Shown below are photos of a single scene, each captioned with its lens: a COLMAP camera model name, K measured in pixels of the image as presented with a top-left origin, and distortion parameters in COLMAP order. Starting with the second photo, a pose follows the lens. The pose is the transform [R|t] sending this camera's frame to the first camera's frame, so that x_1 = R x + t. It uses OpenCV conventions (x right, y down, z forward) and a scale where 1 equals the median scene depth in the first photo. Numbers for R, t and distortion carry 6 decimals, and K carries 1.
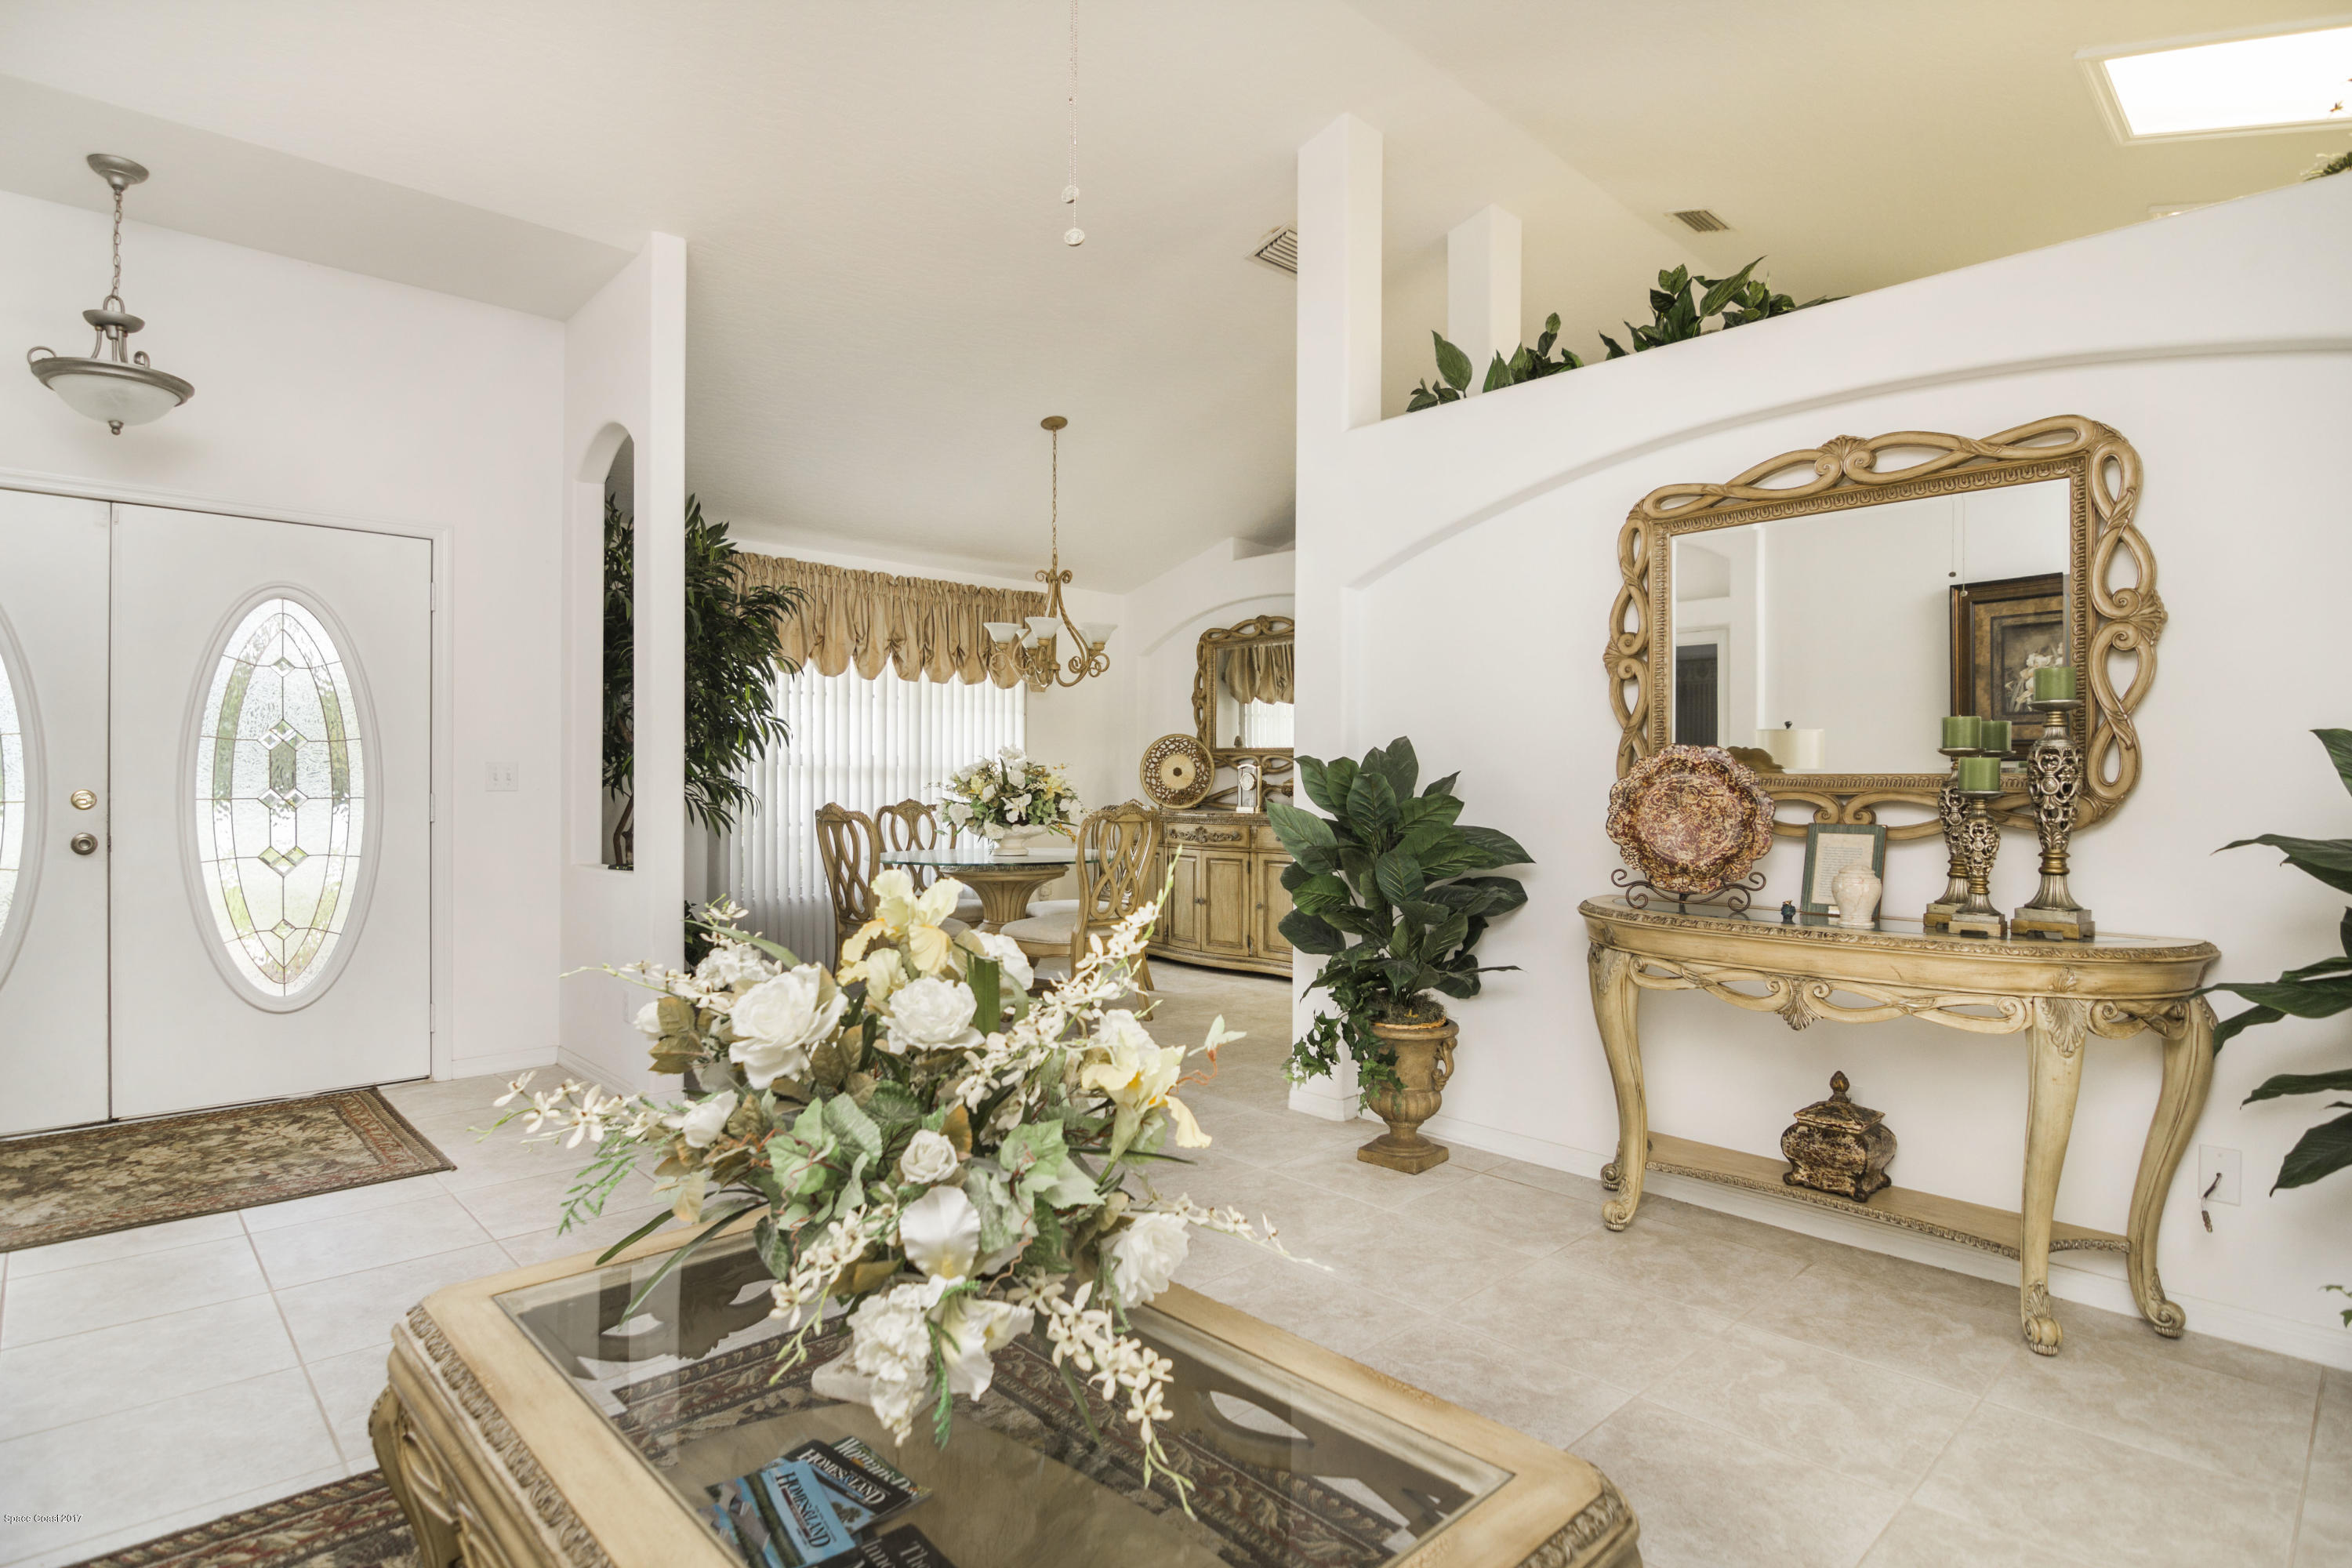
lens RADIAL K [[1204.7, 0, 1180.5], [0, 1204.7, 798.5], [0, 0, 1]] dist [-0.008030, -0.009770]
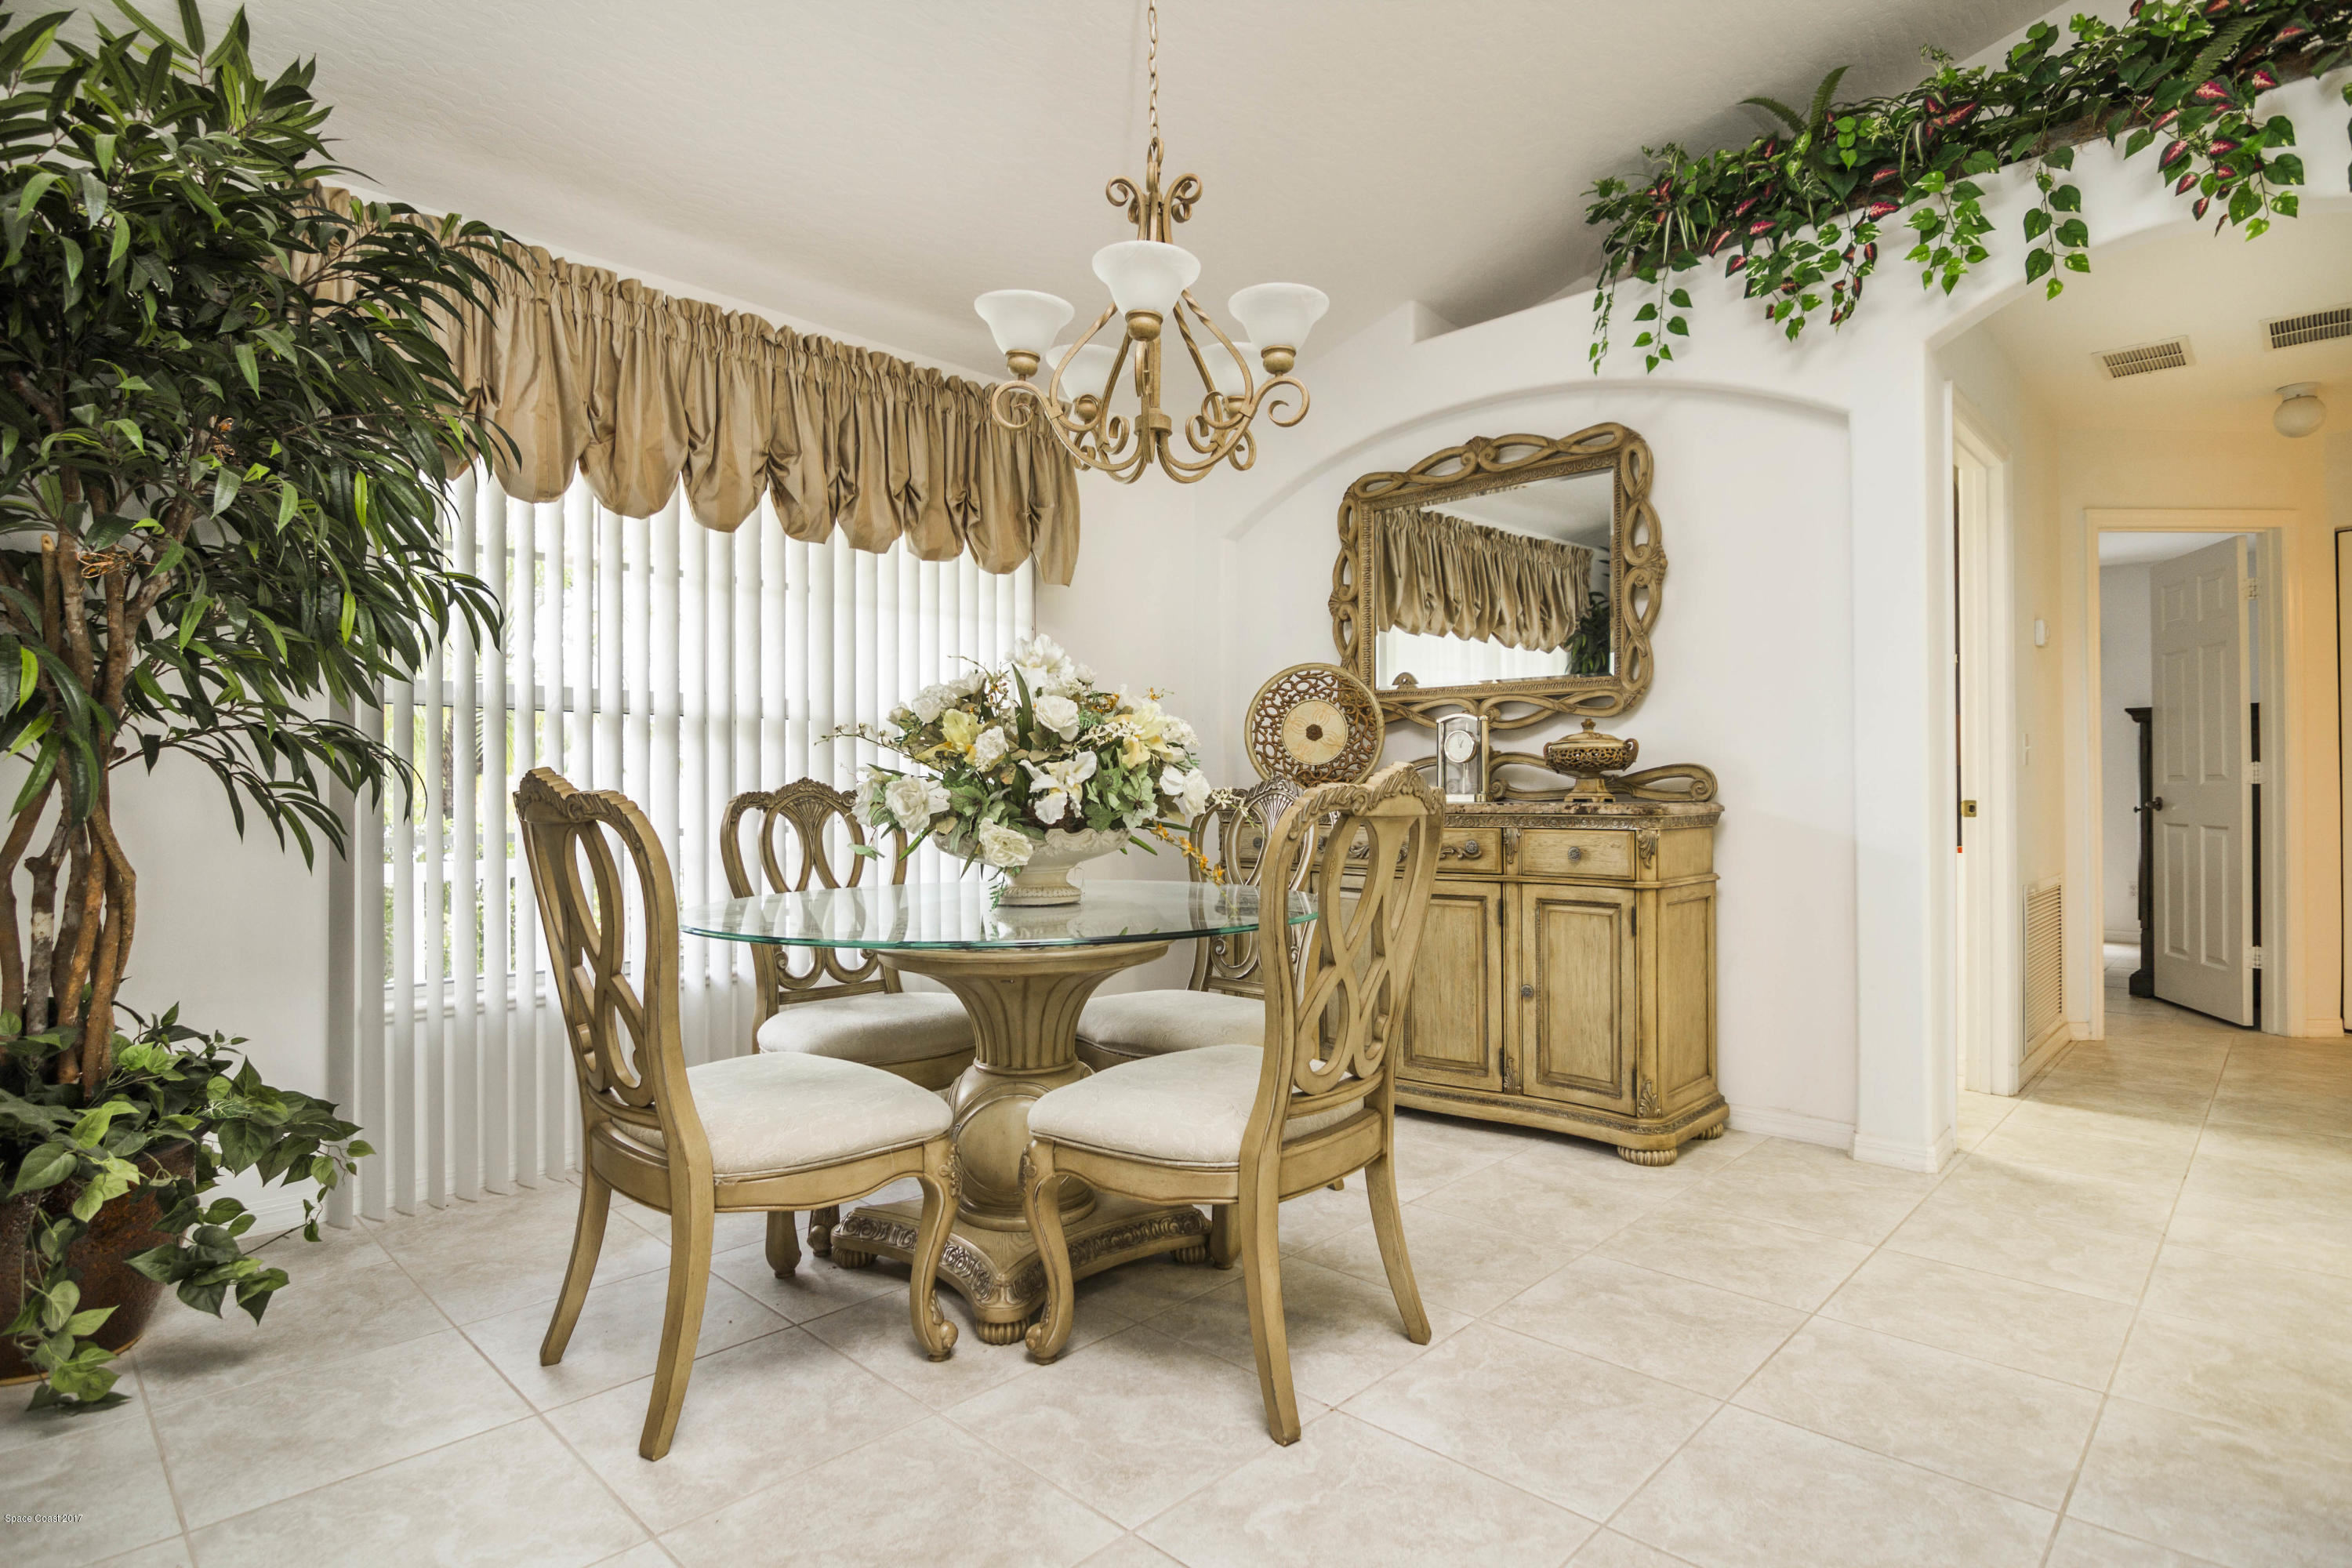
lens RADIAL K [[1204.7, 0, 1173.0], [0, 1204.7, 798.3], [0, 0, 1]] dist [-0.008030, -0.009770]
pose [[0.999406, -0.009714, 0.033068, -0.095485], [0.009954, 0.999925, -0.007112, 0.012344], [-0.032997, 0.007437, 0.999428, 0.515929]]
